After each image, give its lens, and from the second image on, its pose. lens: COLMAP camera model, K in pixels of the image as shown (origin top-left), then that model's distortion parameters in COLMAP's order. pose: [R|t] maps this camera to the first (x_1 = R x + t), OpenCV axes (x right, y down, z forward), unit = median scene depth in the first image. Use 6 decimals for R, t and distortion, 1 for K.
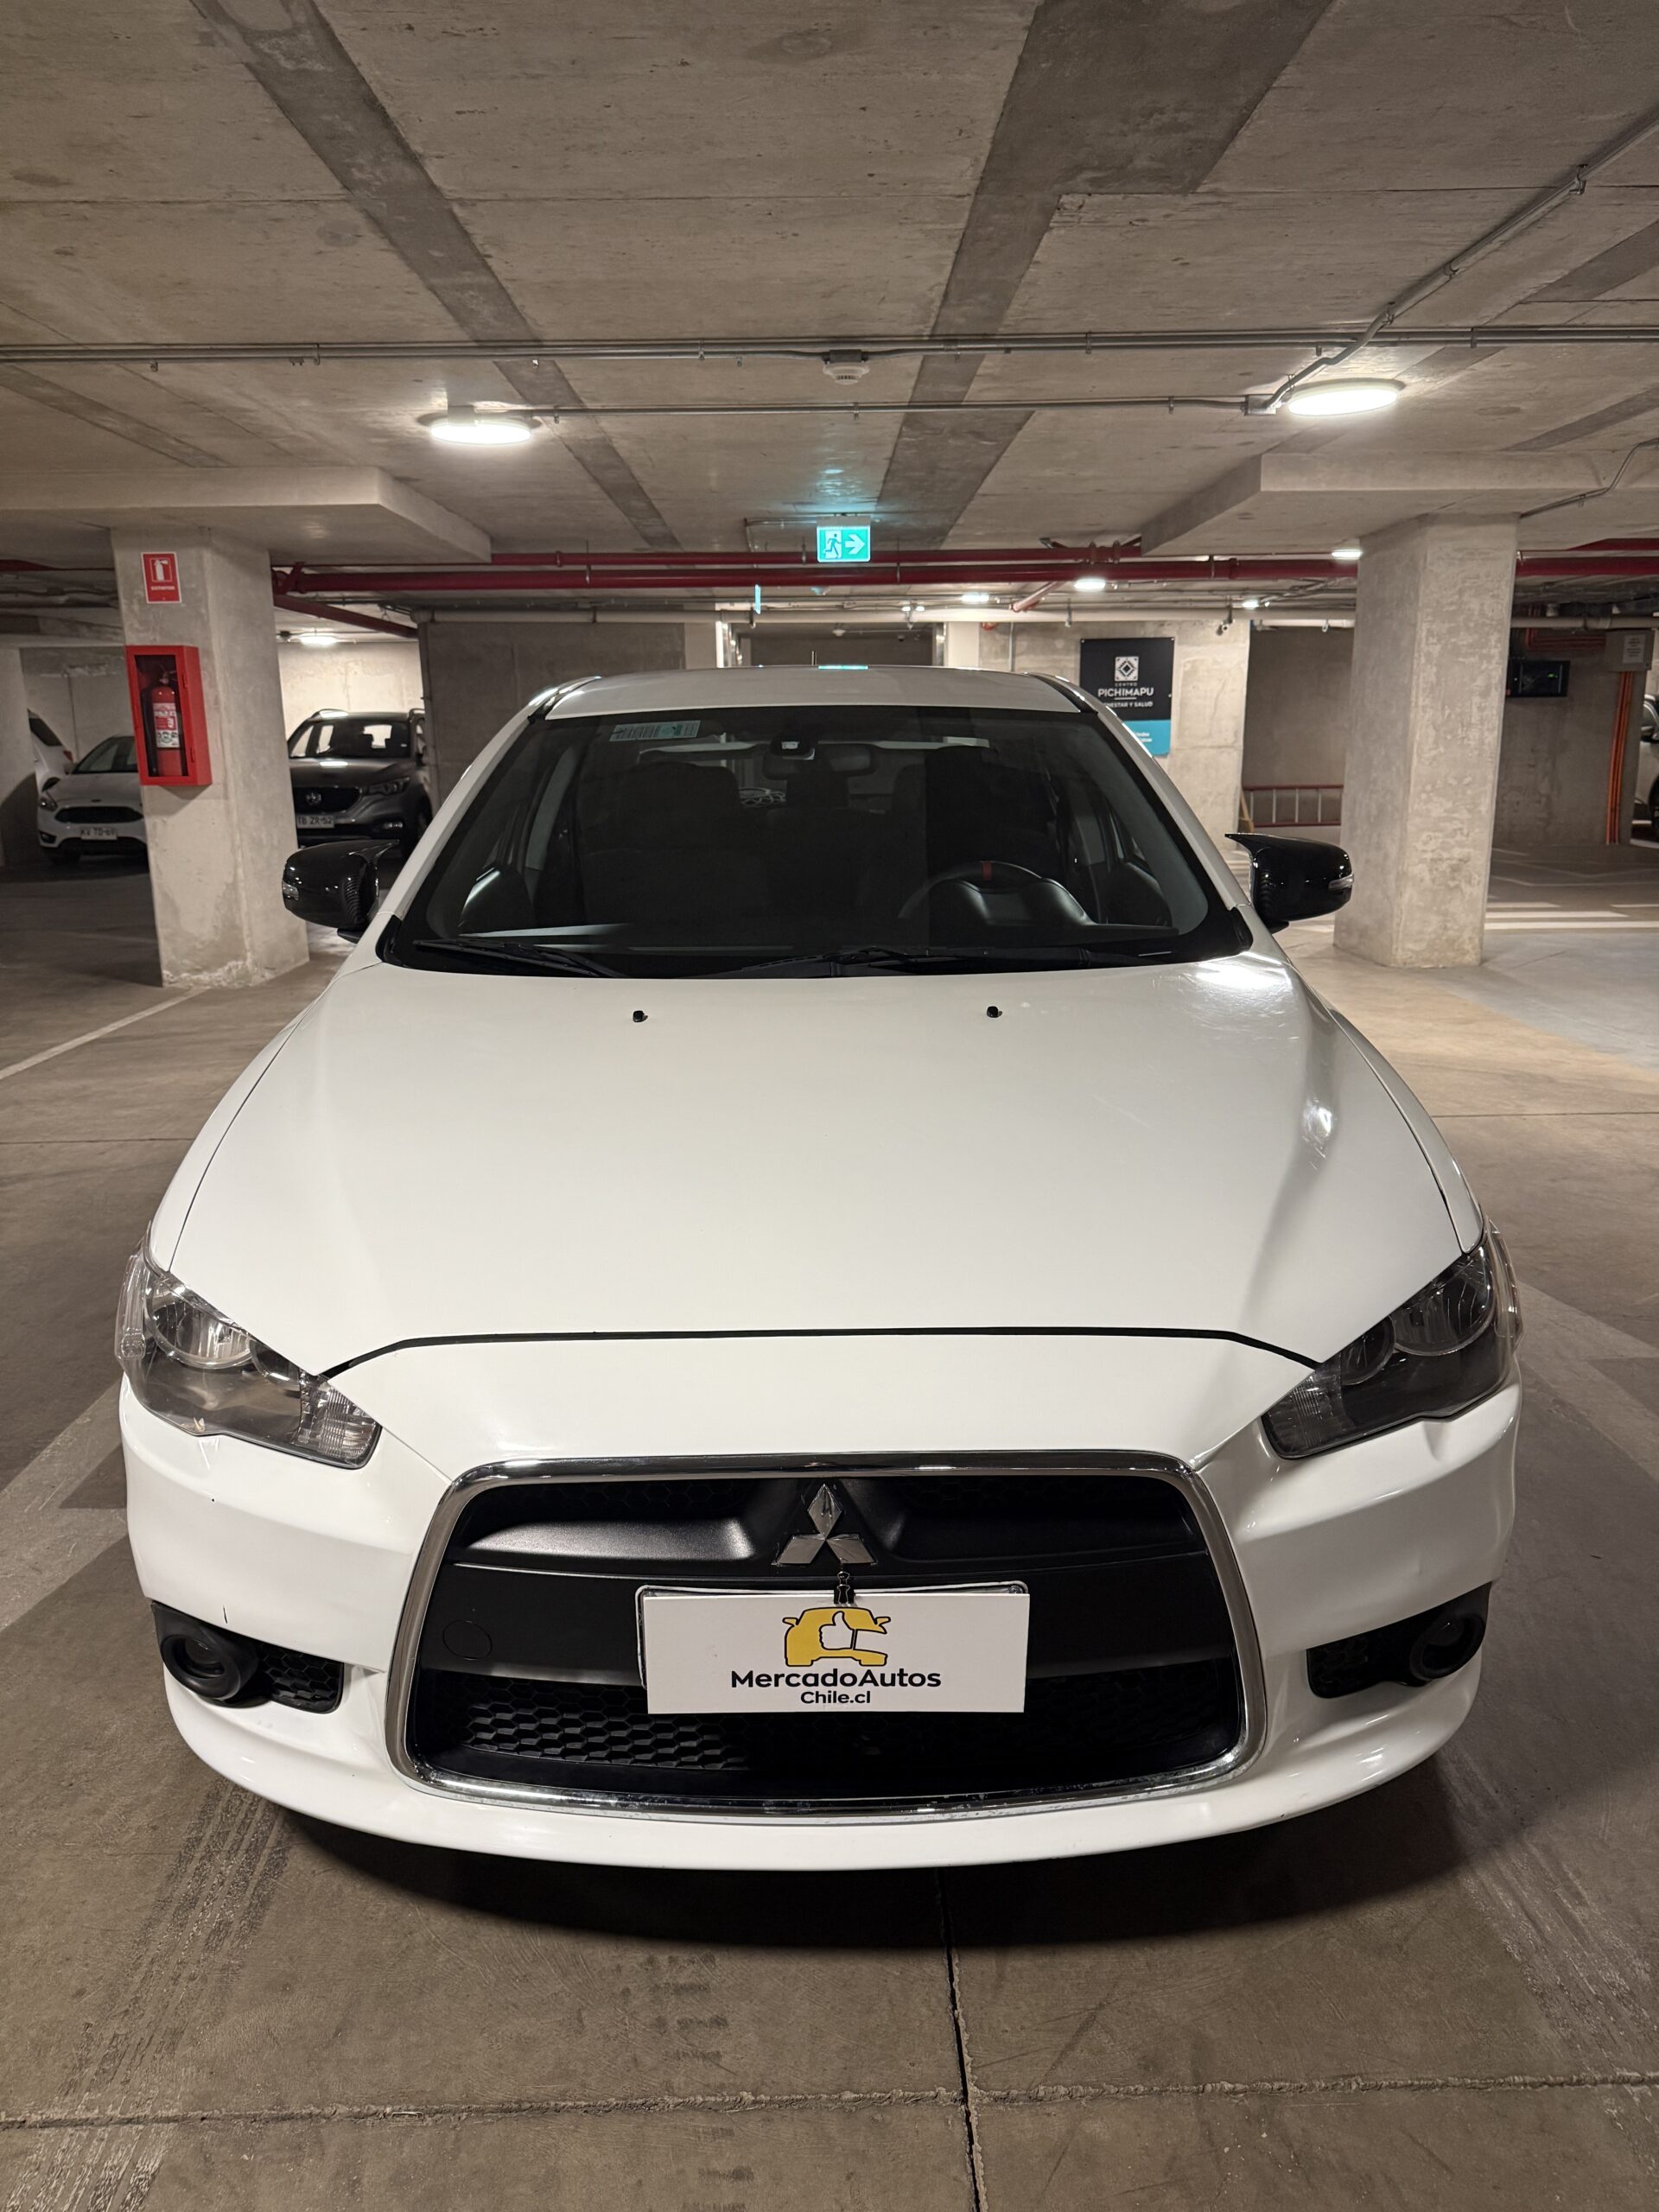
lens RADIAL K [[1564.3, 0, 832.0], [0, 1564.3, 1098.0], [0, 0, 1]] dist [0.026364, -0.040476]
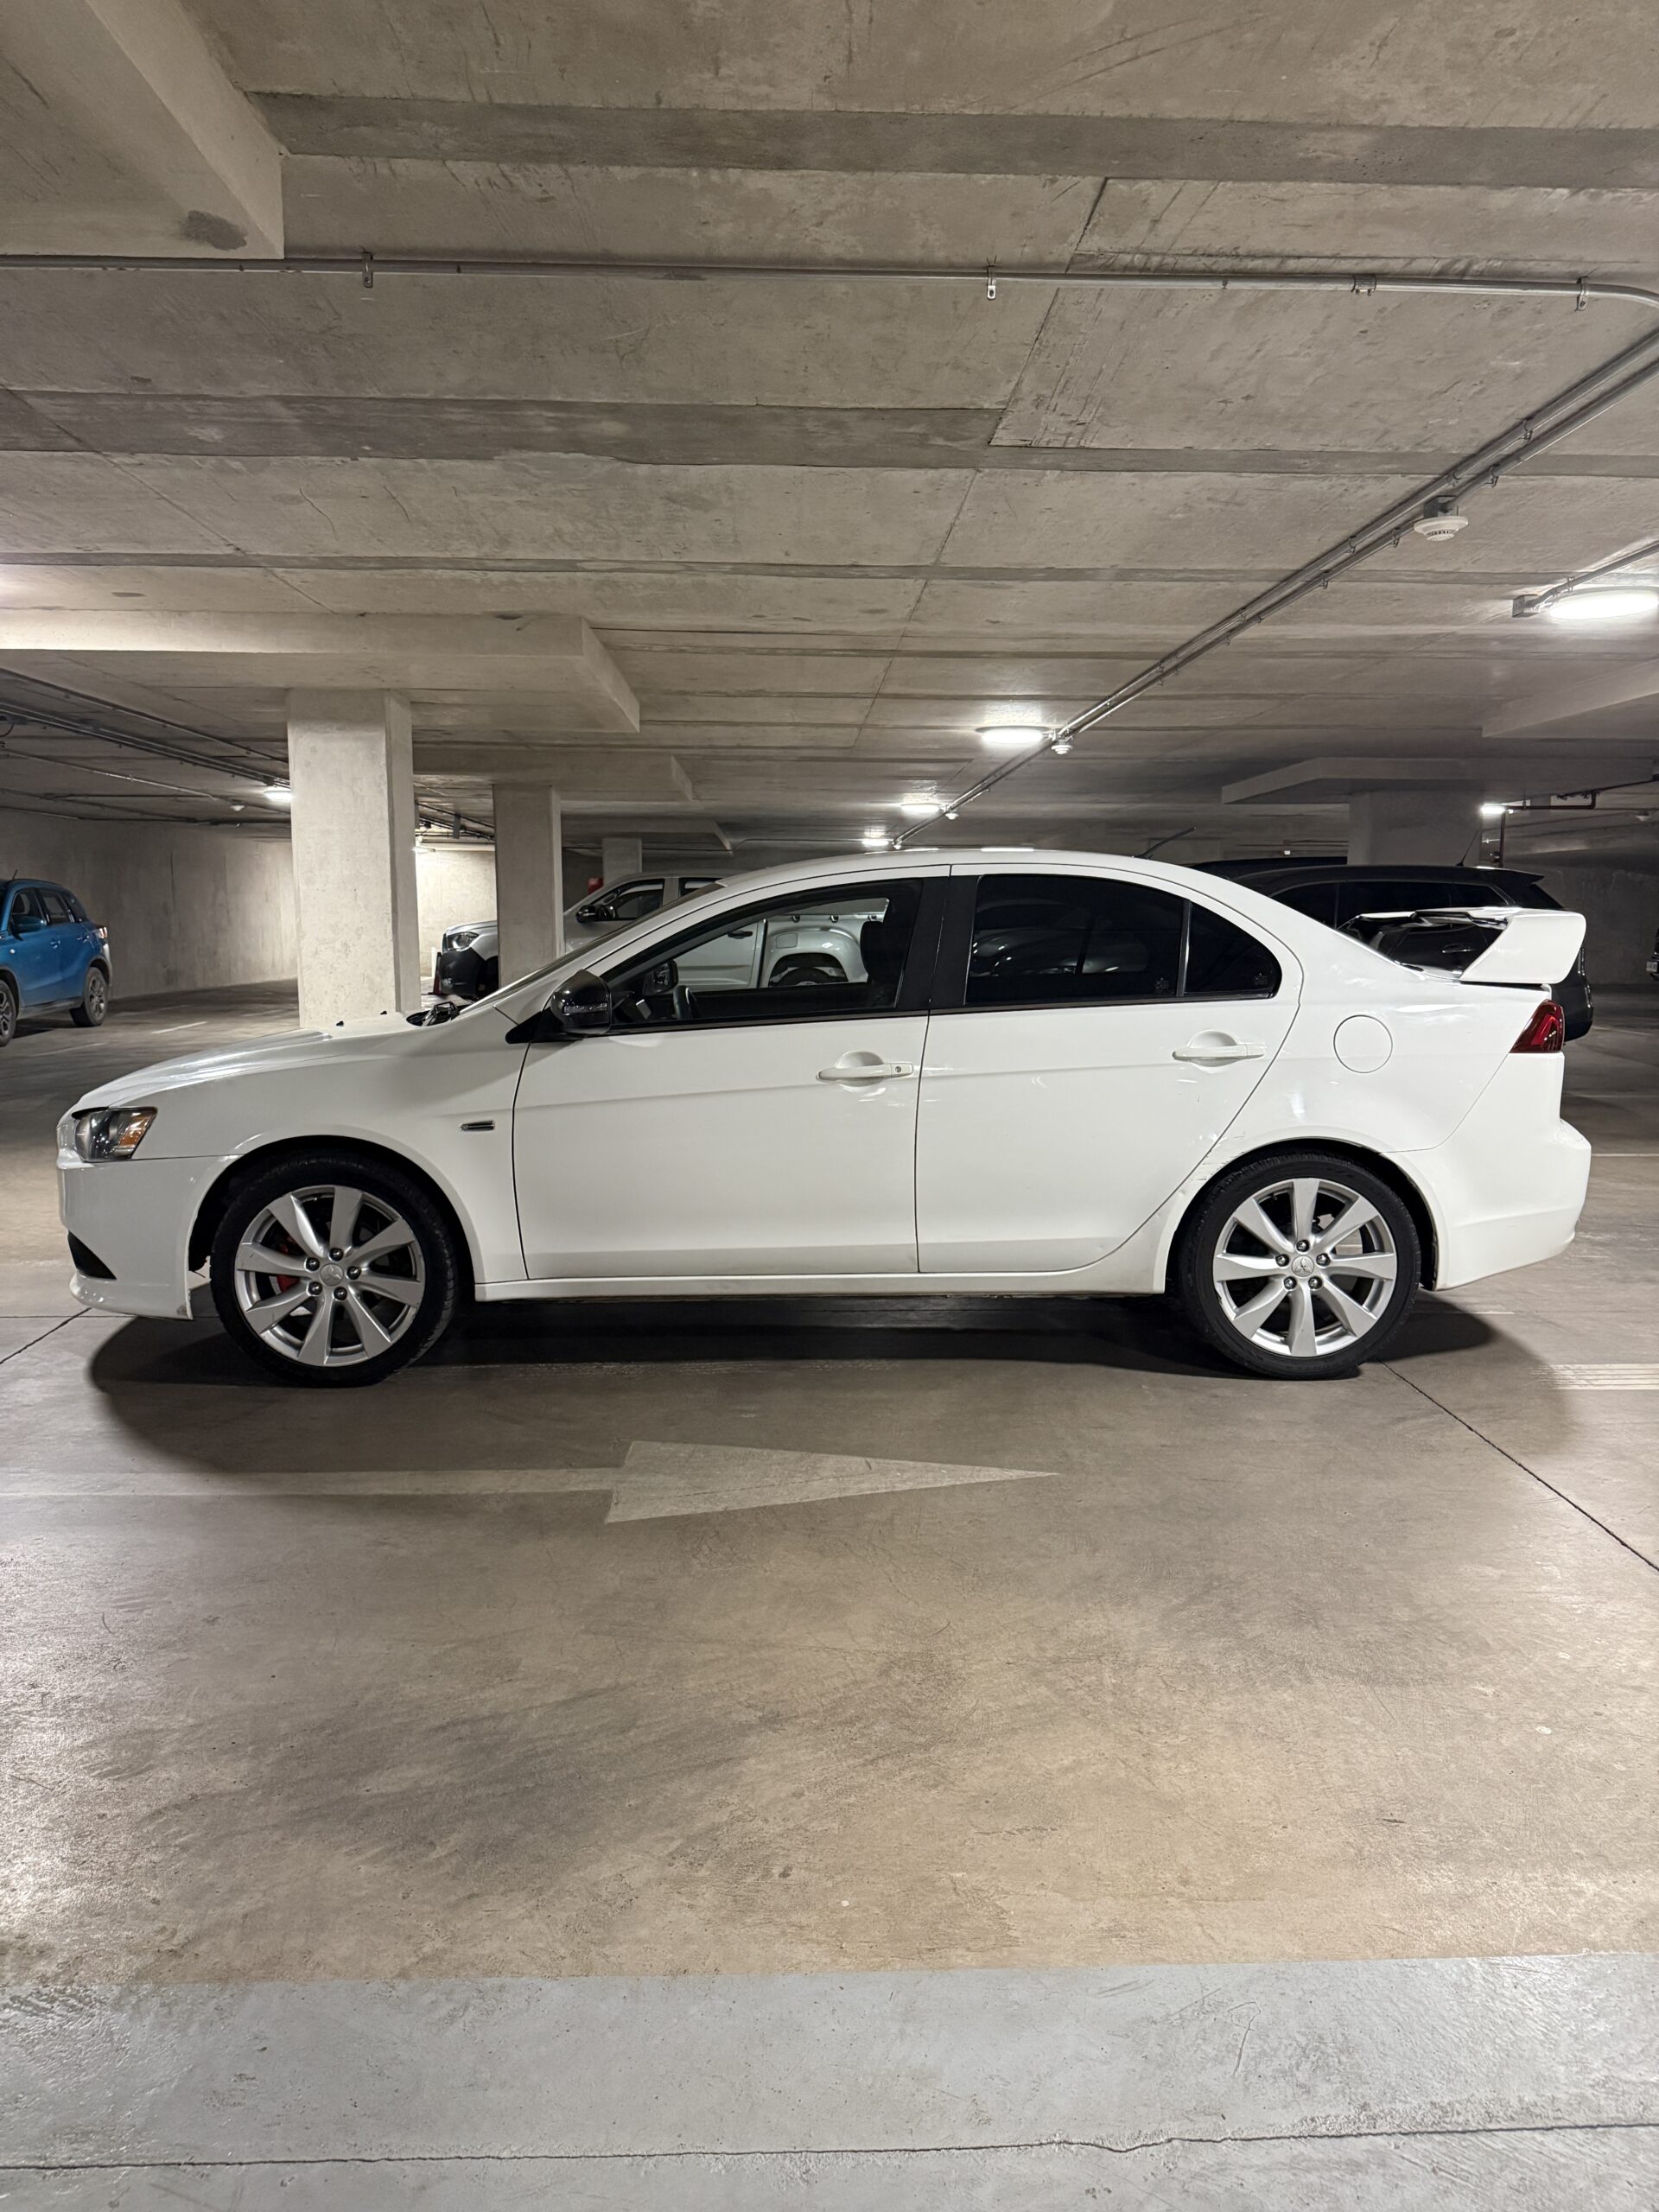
lens RADIAL K [[1564.3, 0, 832.0], [0, 1564.3, 1098.0], [0, 0, 1]] dist [0.026364, -0.040476]
pose [[0.012981, 0.130465, -0.991368, 1.345774], [-0.233255, 0.964493, 0.123874, -0.225657], [0.972329, 0.229634, 0.042952, 0.940764]]
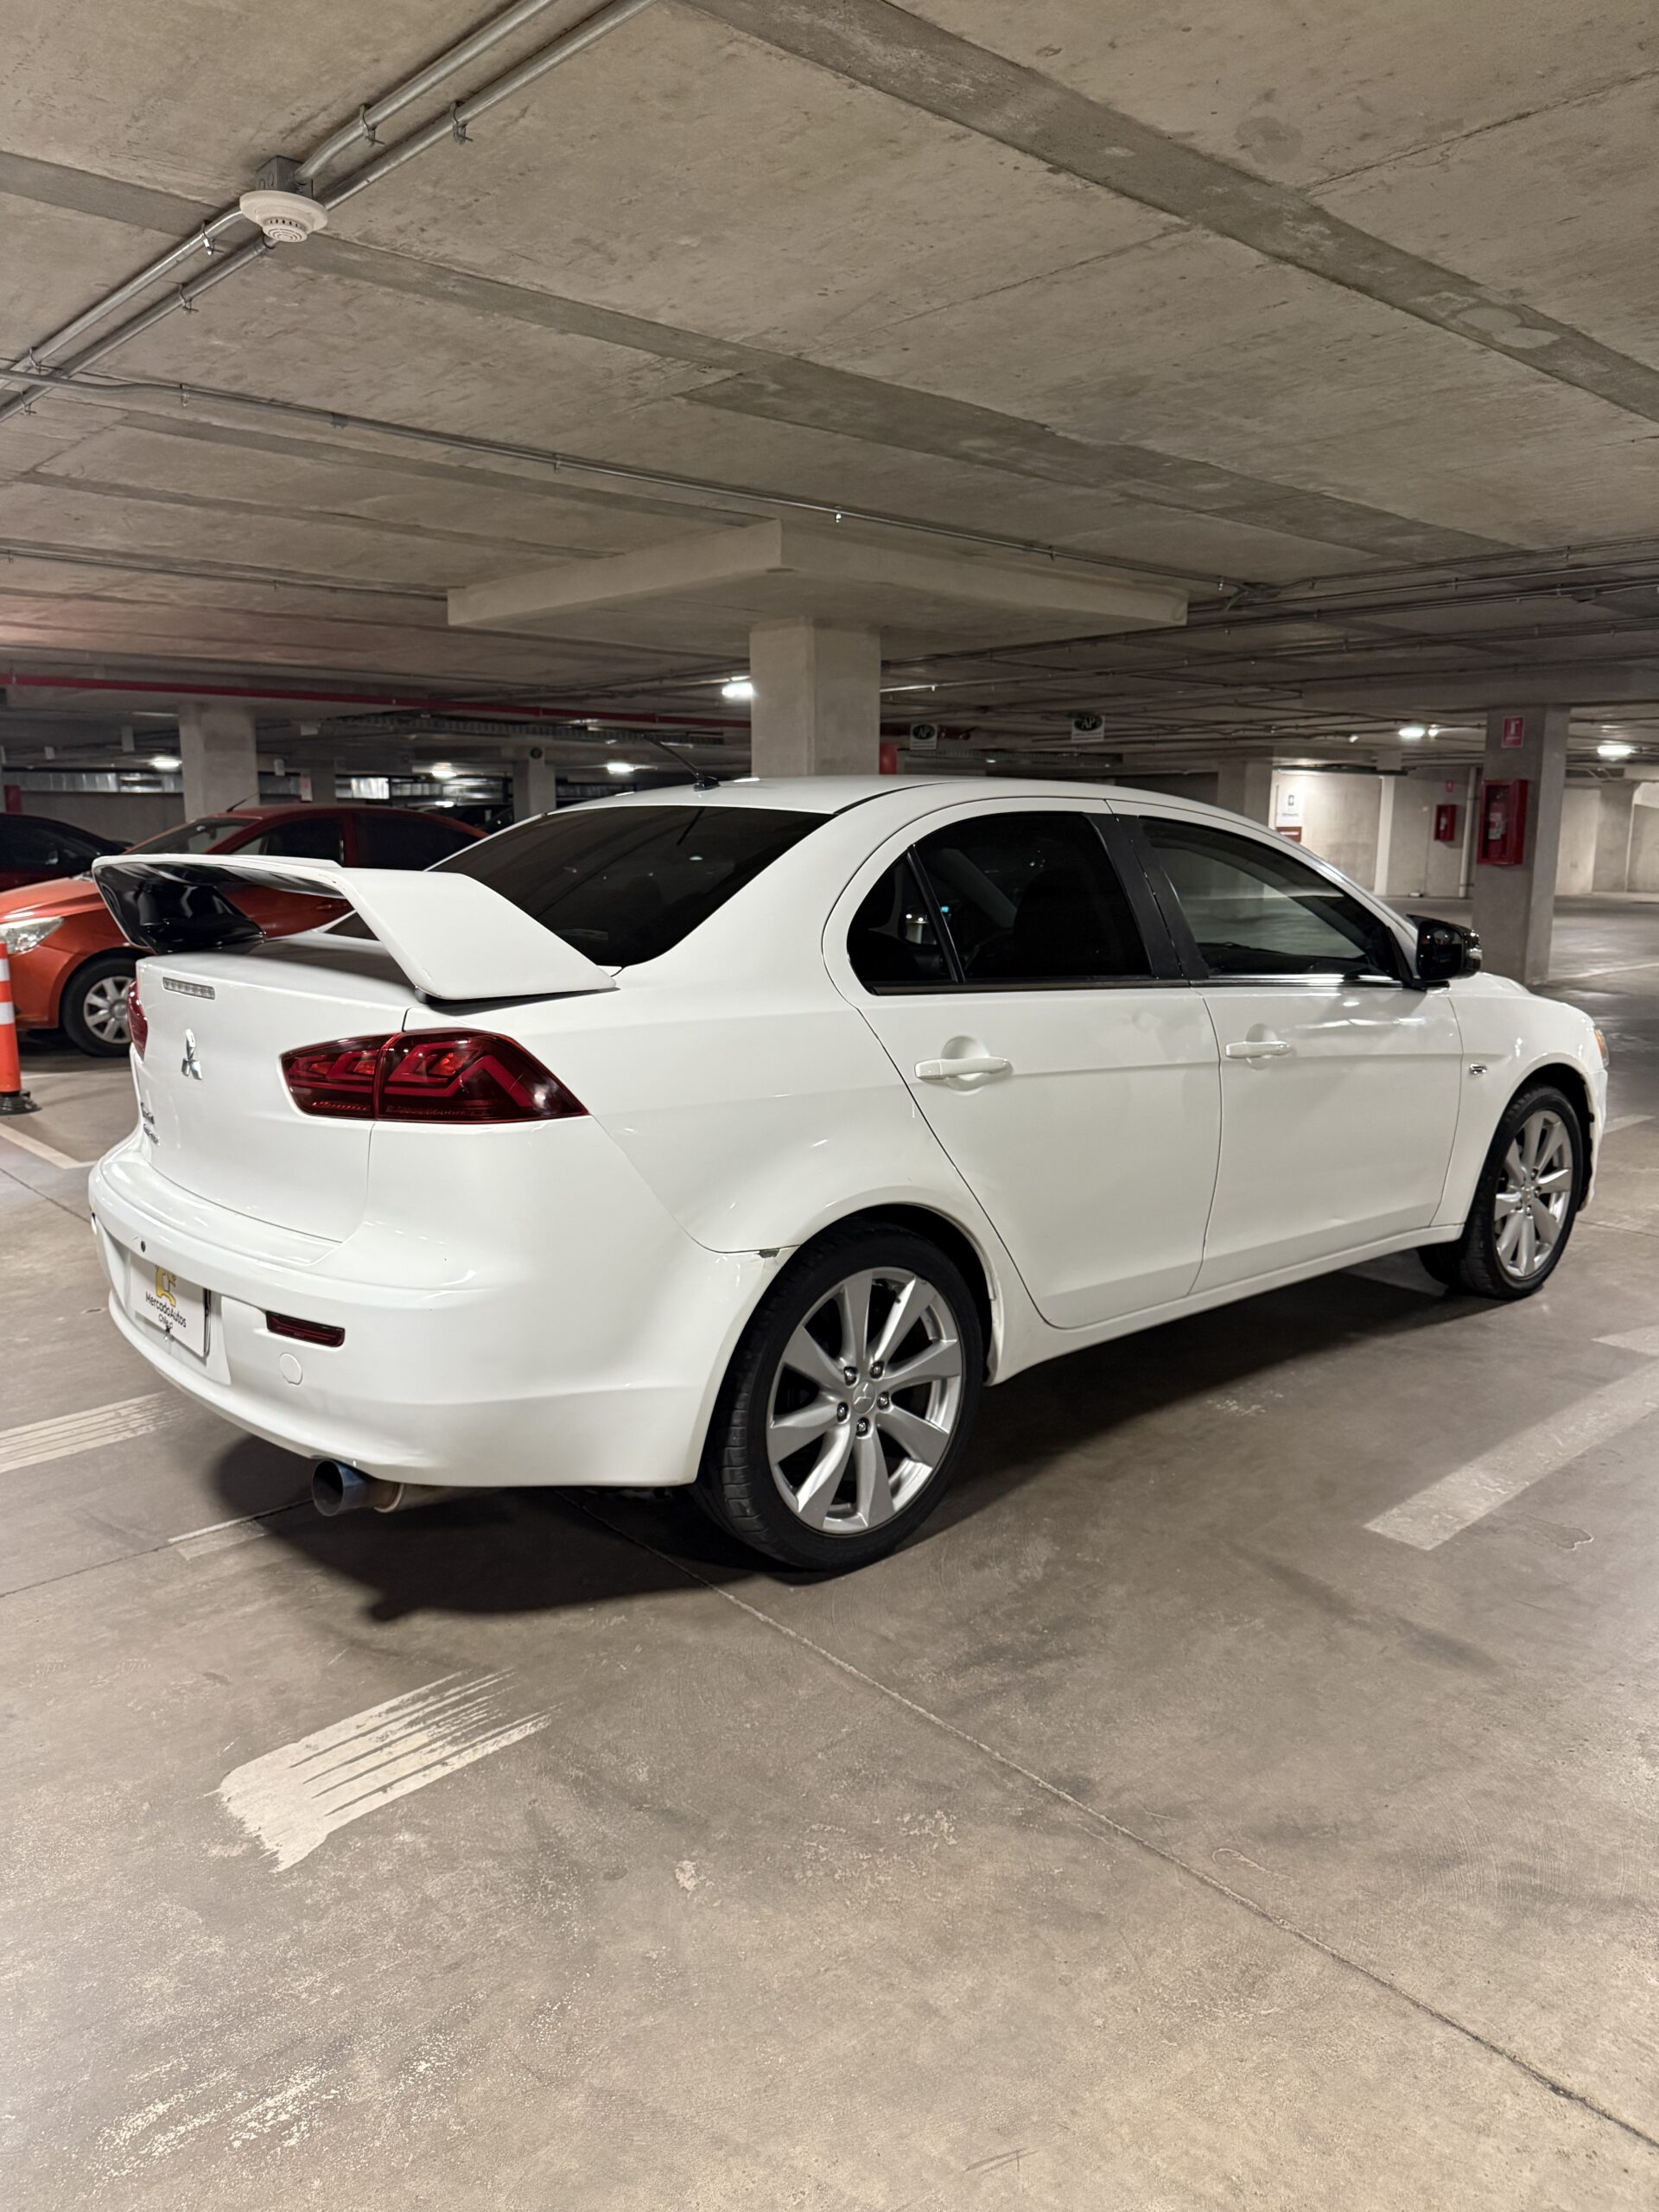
lens RADIAL K [[1564.3, 0, 832.0], [0, 1564.3, 1098.0], [0, 0, 1]] dist [0.026364, -0.040476]
pose [[-0.654264, -0.119598, 0.746750, -0.796078], [0.176124, 0.936170, 0.304247, -0.416362], [-0.735472, 0.330578, -0.591438, 1.779371]]
